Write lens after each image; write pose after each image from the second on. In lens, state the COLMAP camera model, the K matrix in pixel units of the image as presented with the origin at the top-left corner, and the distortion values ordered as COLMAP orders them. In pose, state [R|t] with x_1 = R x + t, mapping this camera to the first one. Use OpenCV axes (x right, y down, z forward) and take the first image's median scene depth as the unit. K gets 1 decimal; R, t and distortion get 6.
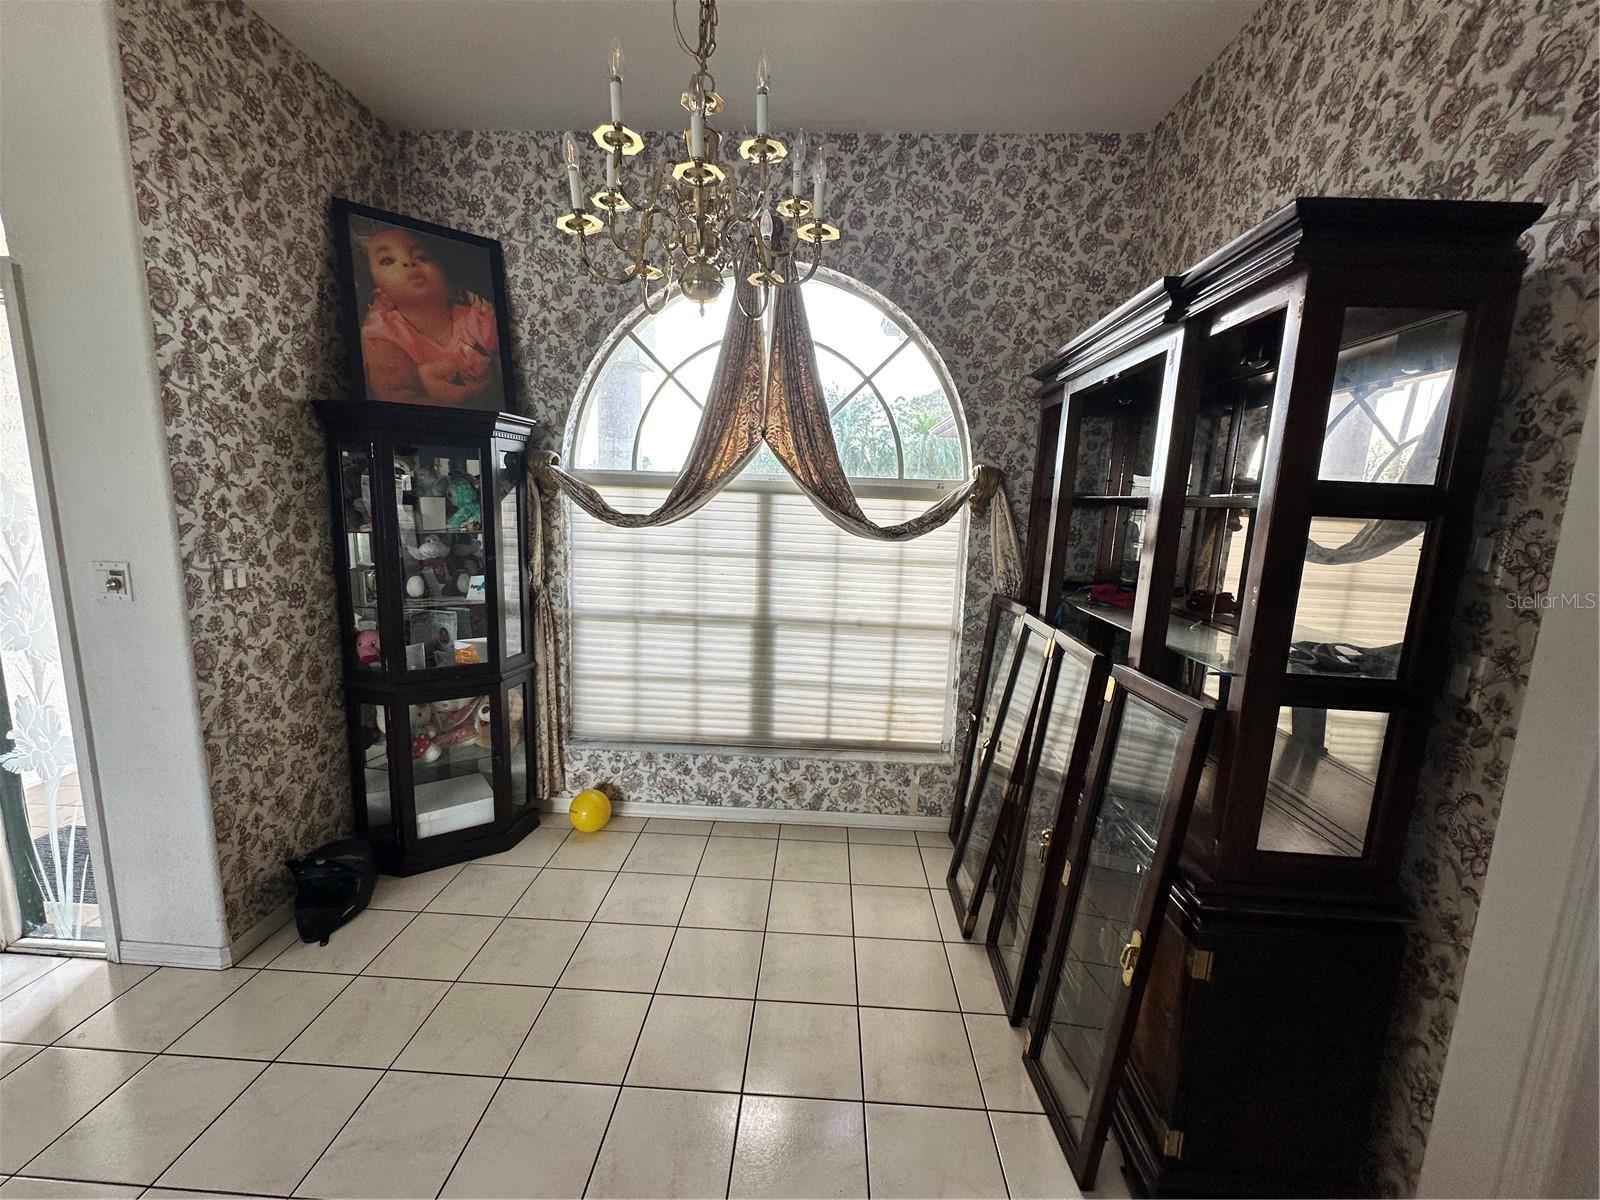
lens RADIAL K [[639.5, 0, 800.3], [0, 639.5, 608.8], [0, 0, 1]] dist [-0.006377, 0.001395]
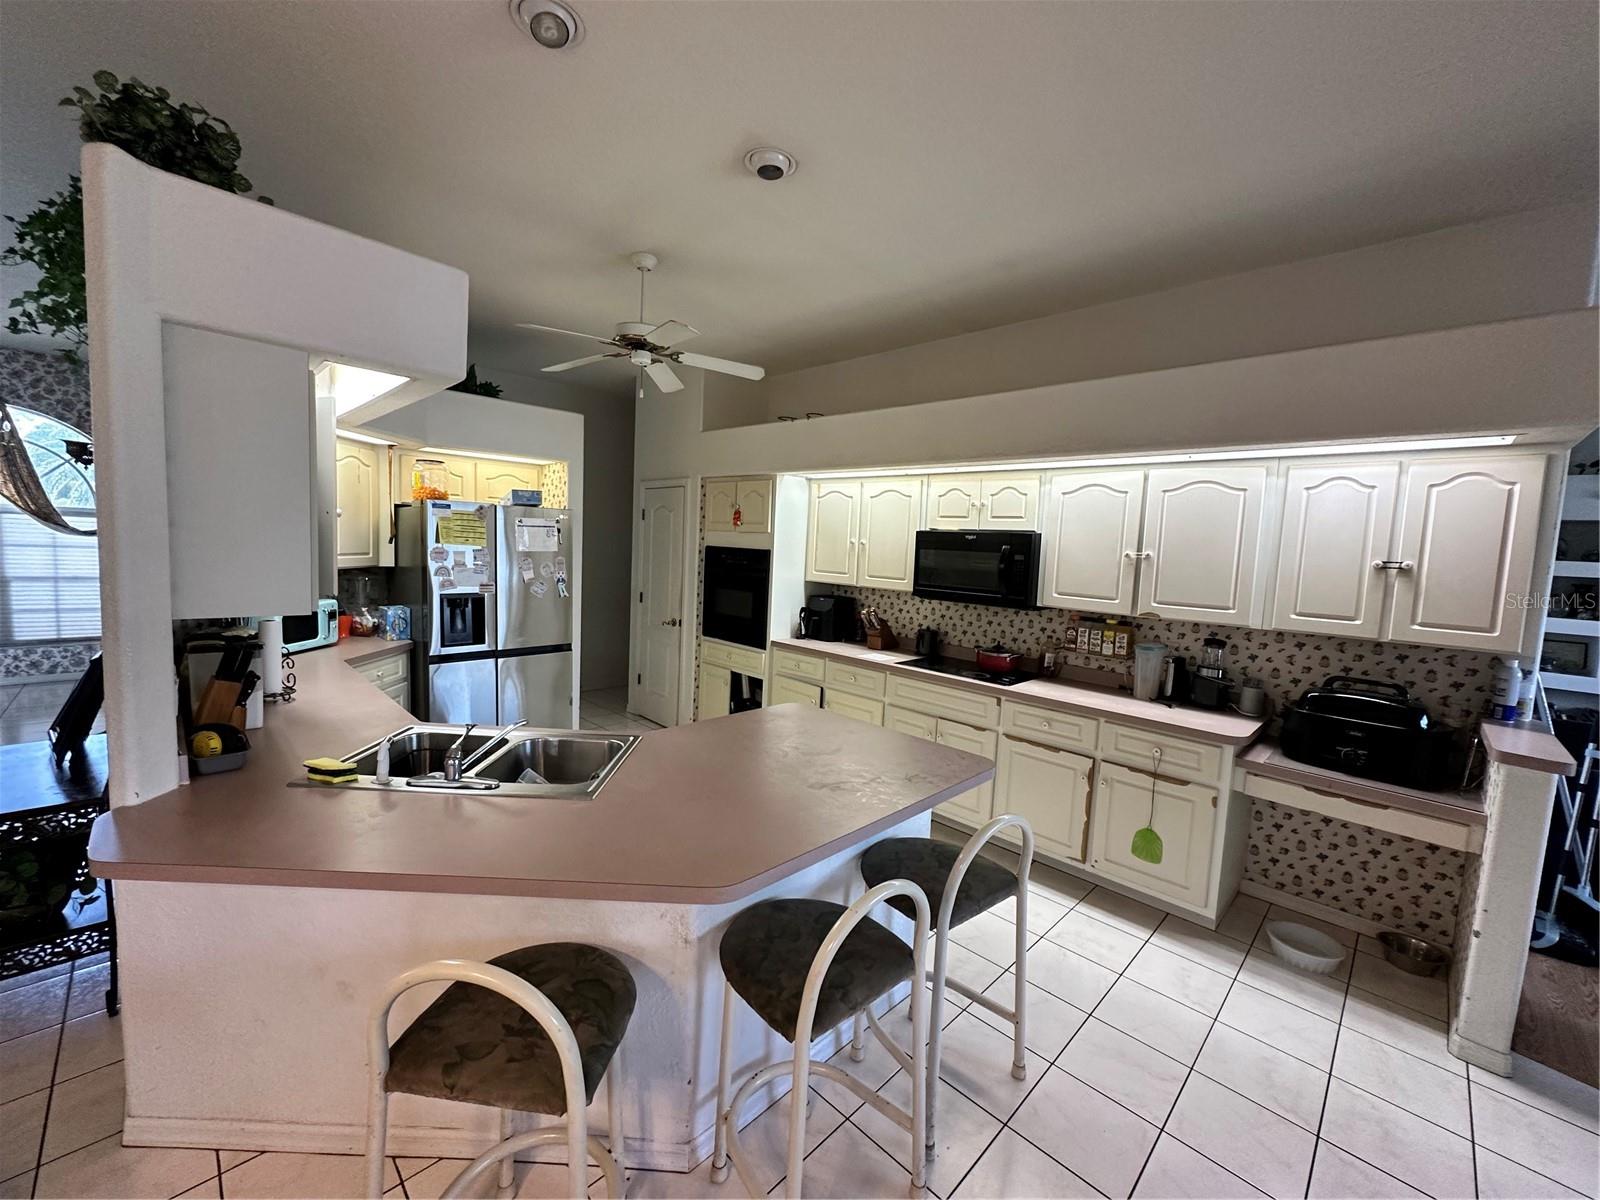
lens RADIAL K [[639.5, 0, 799.1], [0, 639.5, 596.3], [0, 0, 1]] dist [-0.006377, 0.001395]
pose [[0.678110, -0.065340, 0.732051, 0.167835], [0.098752, 0.995109, -0.002656, 0.313309], [-0.728296, 0.074092, 0.681245, -2.039692]]
